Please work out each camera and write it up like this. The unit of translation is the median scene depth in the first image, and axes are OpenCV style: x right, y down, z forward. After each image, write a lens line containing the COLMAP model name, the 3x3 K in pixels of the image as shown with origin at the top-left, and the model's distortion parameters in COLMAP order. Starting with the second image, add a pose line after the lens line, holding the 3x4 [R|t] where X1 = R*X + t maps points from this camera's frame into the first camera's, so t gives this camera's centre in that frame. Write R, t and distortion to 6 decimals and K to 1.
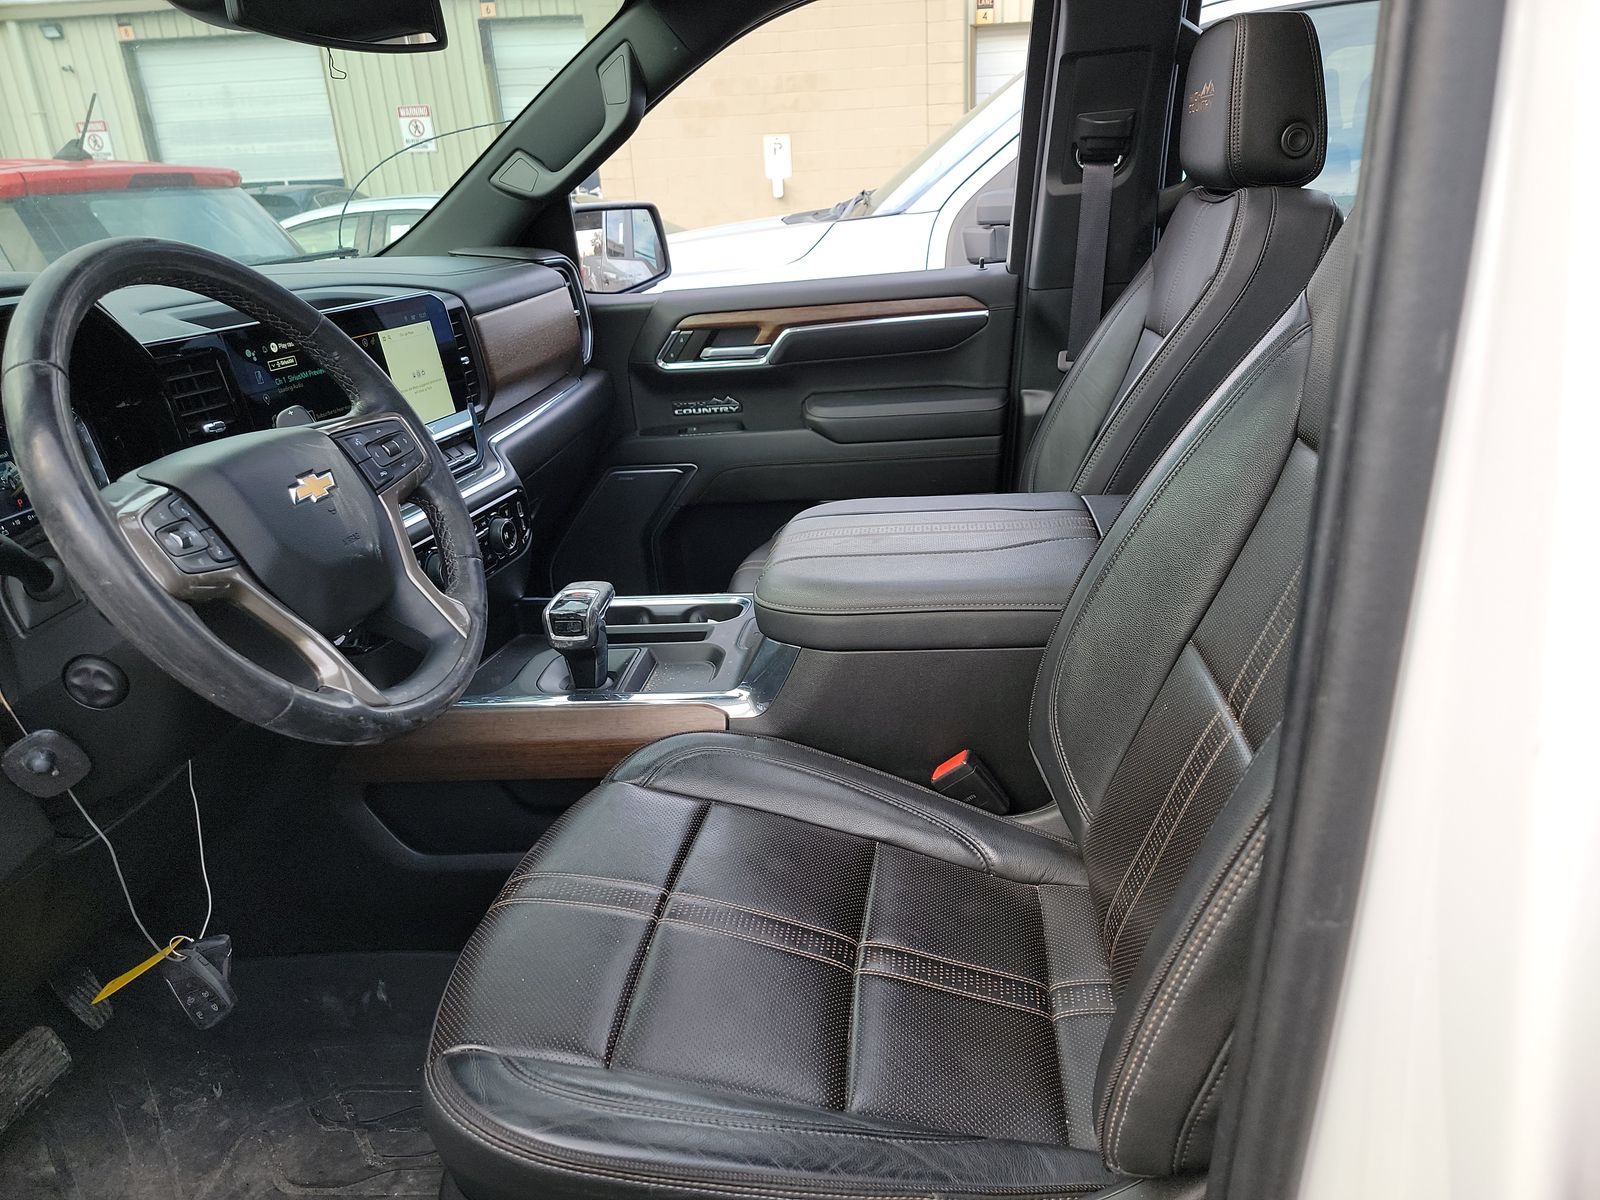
lens RADIAL K [[1120.8, 0, 814.4], [0, 1120.8, 624.1], [0, 0, 1]] dist [0.083929, -0.056588]
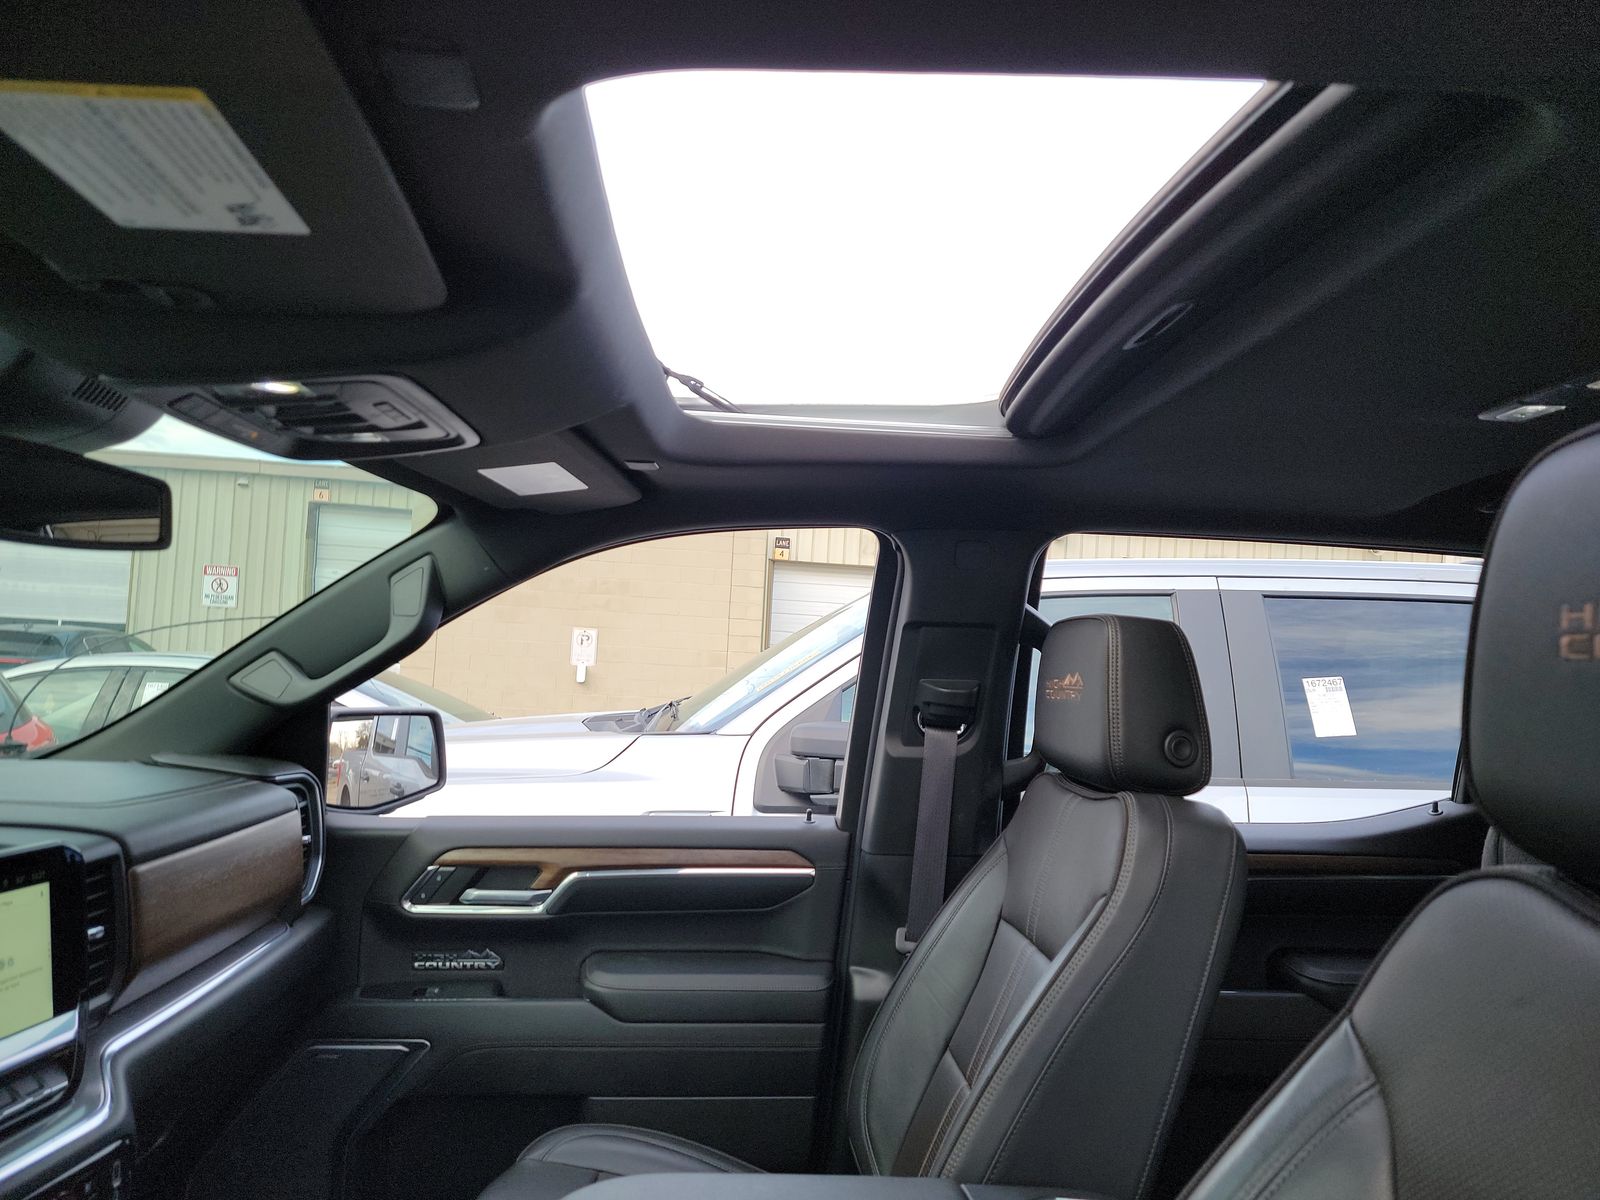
lens RADIAL K [[1120.8, 0, 804.9], [0, 1120.8, 598.6], [0, 0, 1]] dist [0.083929, -0.056588]
pose [[0.981147, 0.109978, 0.158917, -0.012293], [-0.031718, 0.902777, -0.428938, -0.093992], [-0.190640, 0.415811, 0.889246, 0.149539]]
